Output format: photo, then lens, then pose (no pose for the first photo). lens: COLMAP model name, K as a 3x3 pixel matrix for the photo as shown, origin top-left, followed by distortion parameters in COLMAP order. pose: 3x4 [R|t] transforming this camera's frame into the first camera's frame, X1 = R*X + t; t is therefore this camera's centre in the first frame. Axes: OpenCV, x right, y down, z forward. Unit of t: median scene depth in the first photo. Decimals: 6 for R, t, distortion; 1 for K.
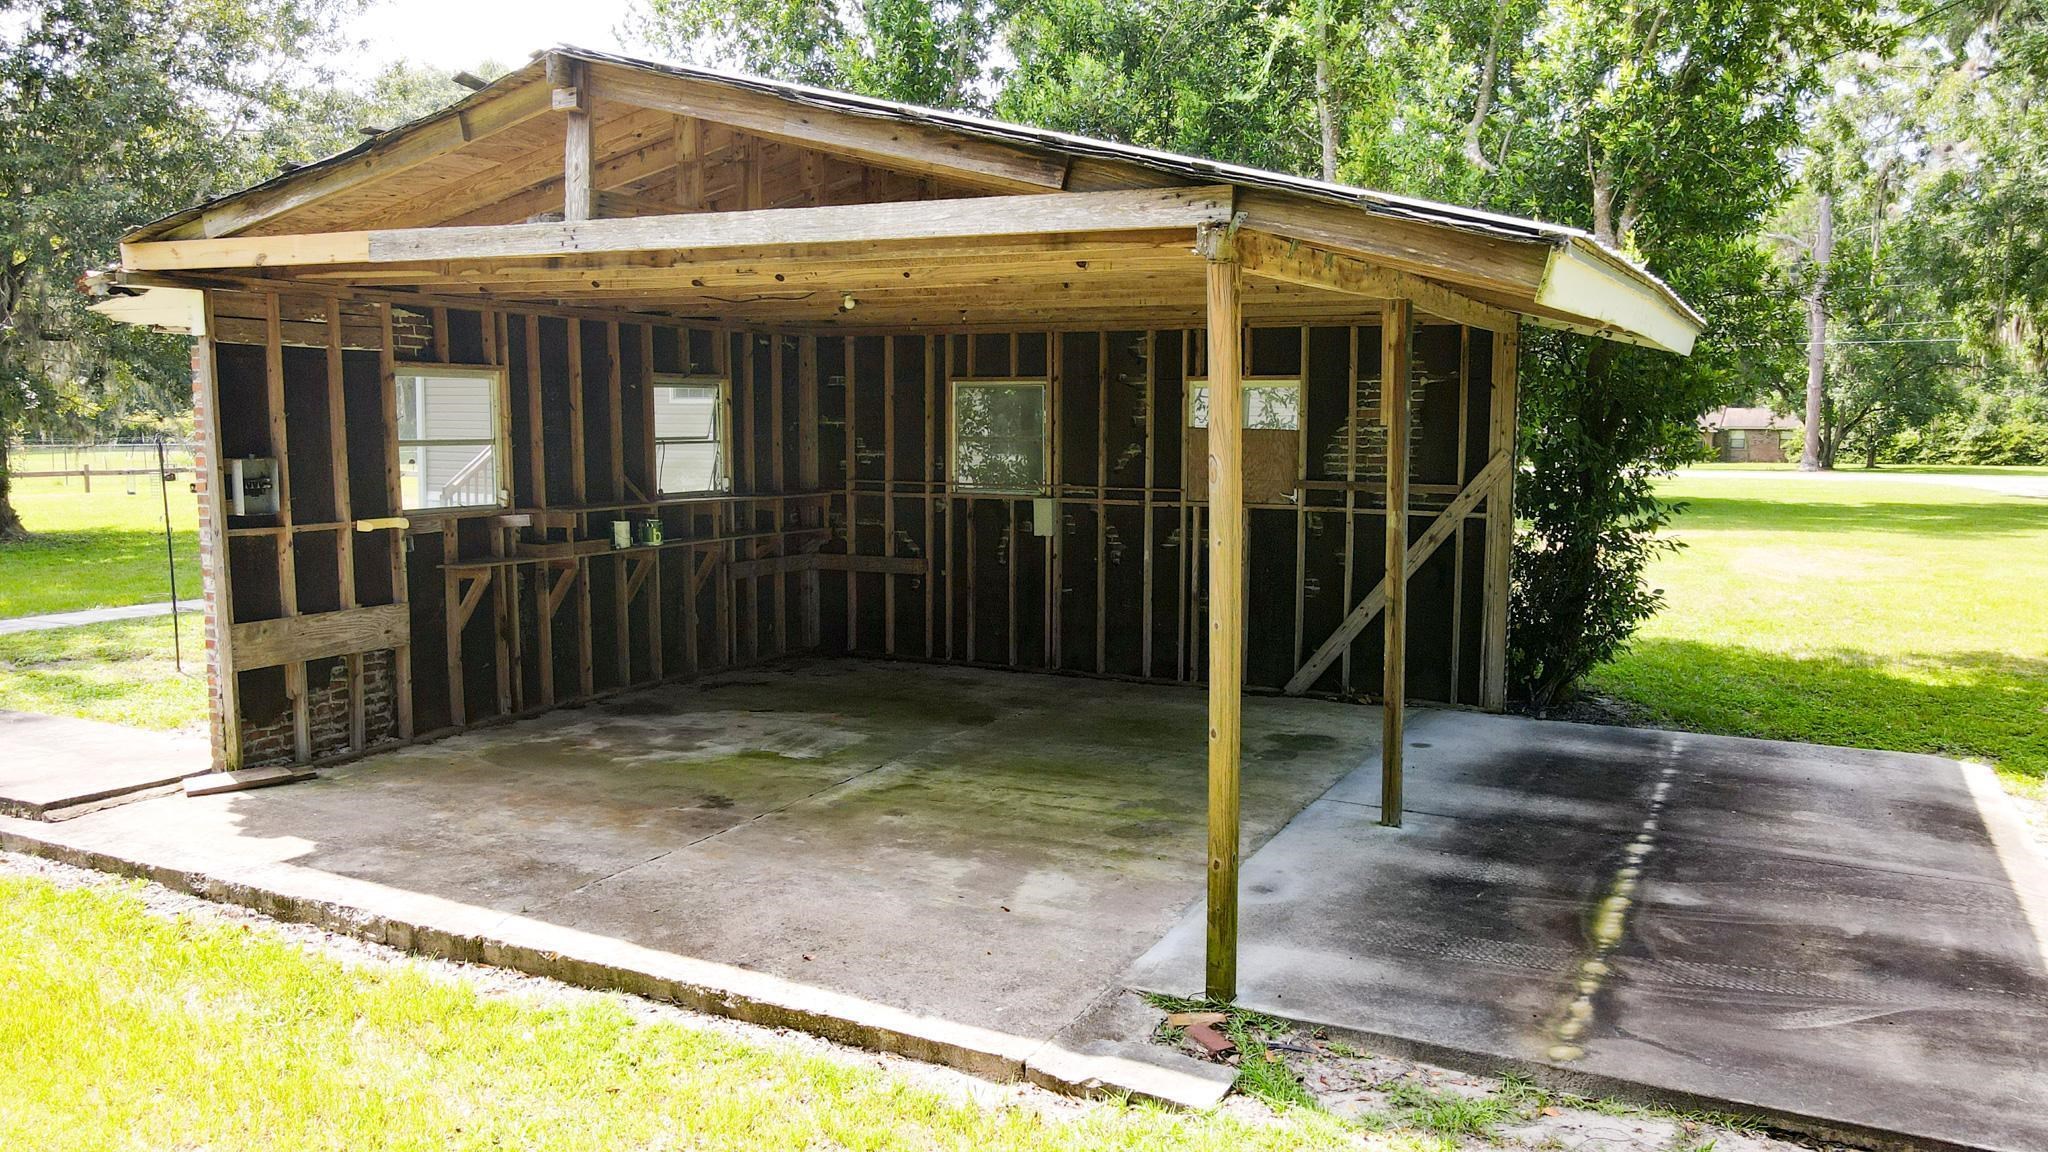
lens RADIAL K [[1516.4, 0, 1026.0], [0, 1516.4, 573.7], [0, 0, 1]] dist [-0.004501, 0.039208]
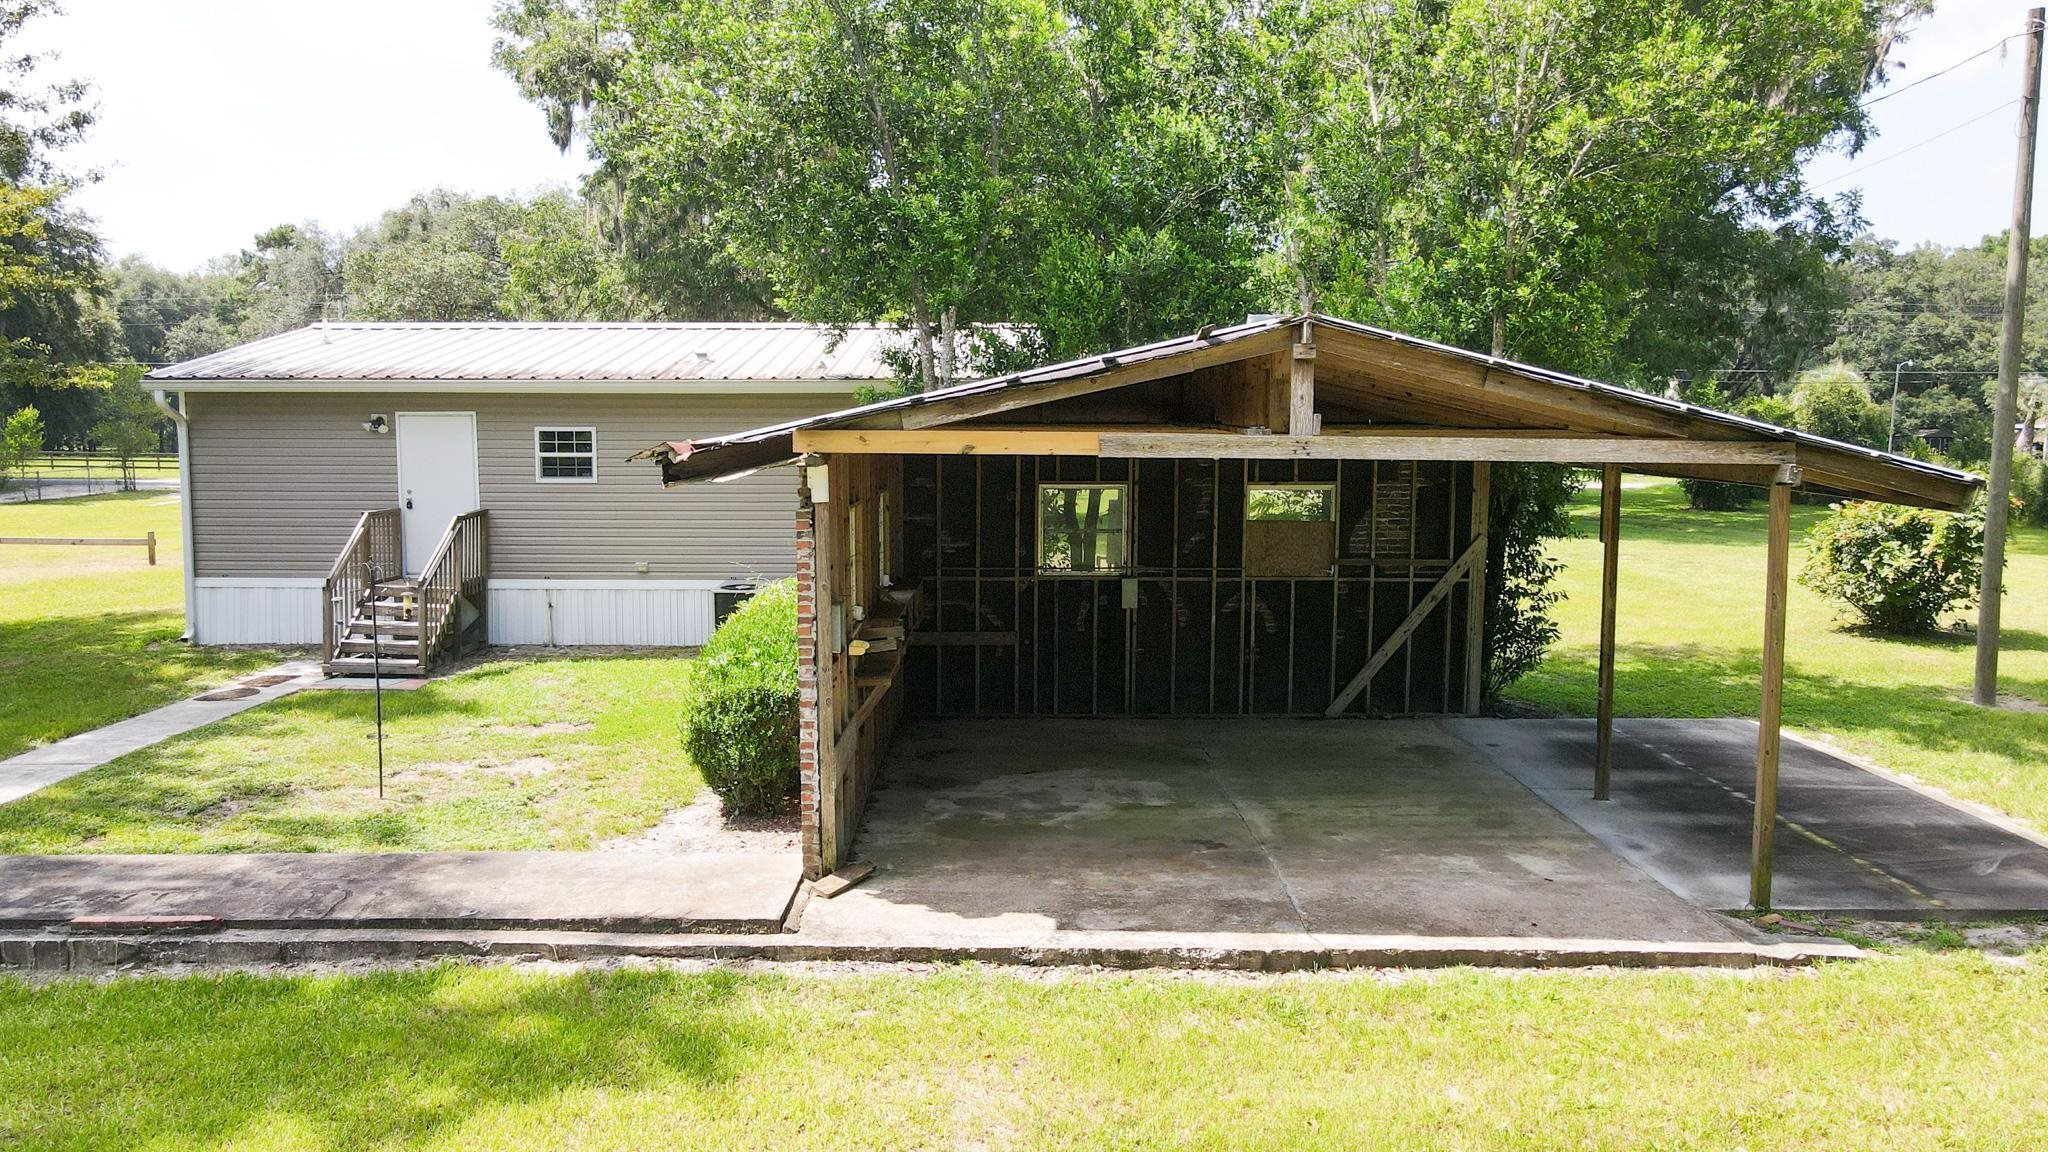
lens RADIAL K [[1516.4, 0, 1024.8], [0, 1516.4, 571.4], [0, 0, 1]] dist [-0.004501, 0.039208]
pose [[0.886522, -0.050006, 0.459977, -1.108697], [0.050869, 0.998650, 0.010528, -0.127201], [-0.459882, 0.014065, 0.887869, -0.119181]]
